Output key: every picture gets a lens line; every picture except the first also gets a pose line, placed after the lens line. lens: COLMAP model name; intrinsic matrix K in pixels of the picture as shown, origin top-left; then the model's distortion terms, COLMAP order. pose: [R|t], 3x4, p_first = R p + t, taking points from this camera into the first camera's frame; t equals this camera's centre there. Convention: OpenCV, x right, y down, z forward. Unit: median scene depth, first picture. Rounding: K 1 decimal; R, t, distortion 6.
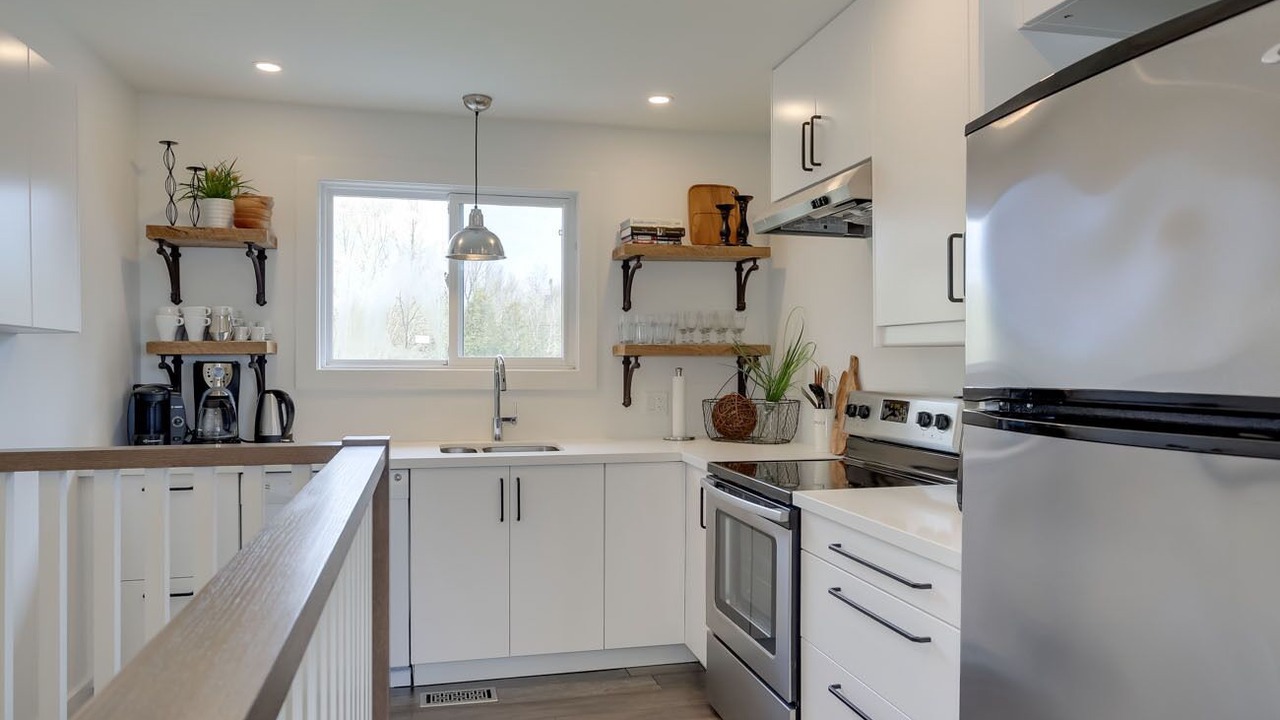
lens RADIAL K [[947.6, 0, 640.4], [0, 947.6, 362.6], [0, 0, 1]] dist [-0.008869, 0.005796]
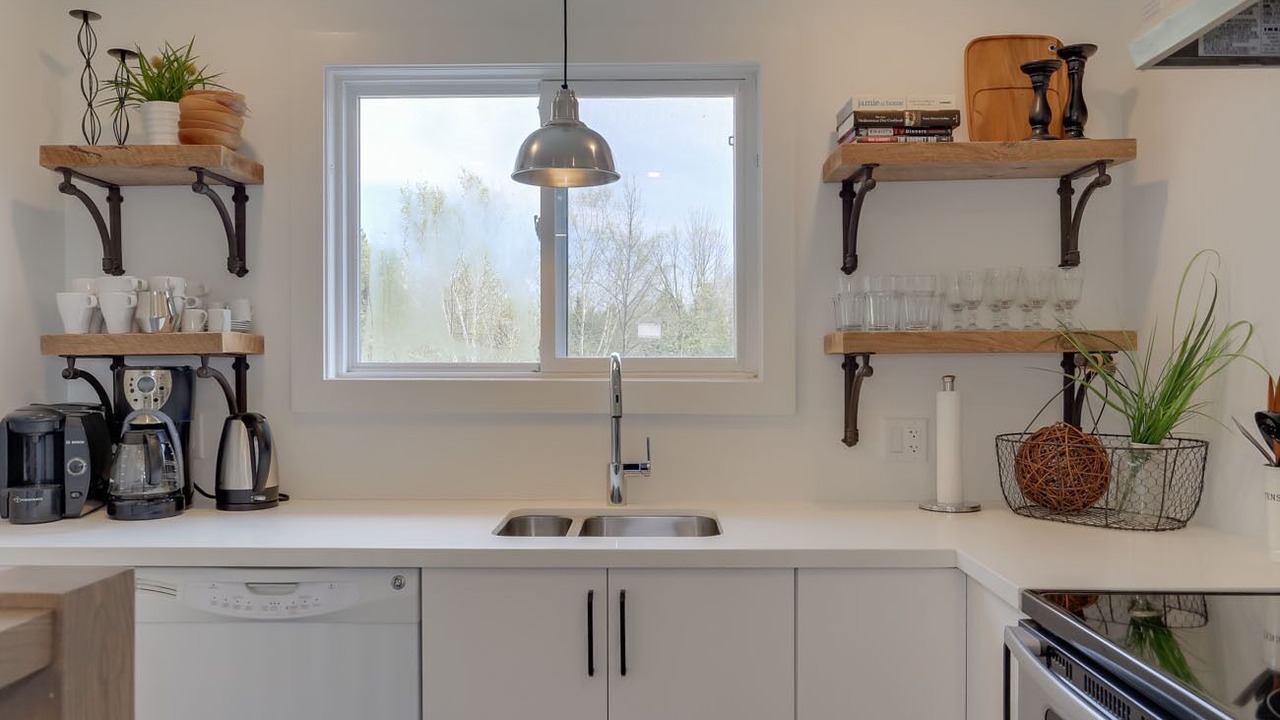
lens RADIAL K [[947.6, 0, 645.3], [0, 947.6, 363.7], [0, 0, 1]] dist [-0.008869, 0.005796]
pose [[0.965026, -0.004718, -0.262110, 0.015940], [0.003467, 0.999980, -0.005235, 0.001148], [0.262130, 0.004143, 0.965024, 0.456371]]
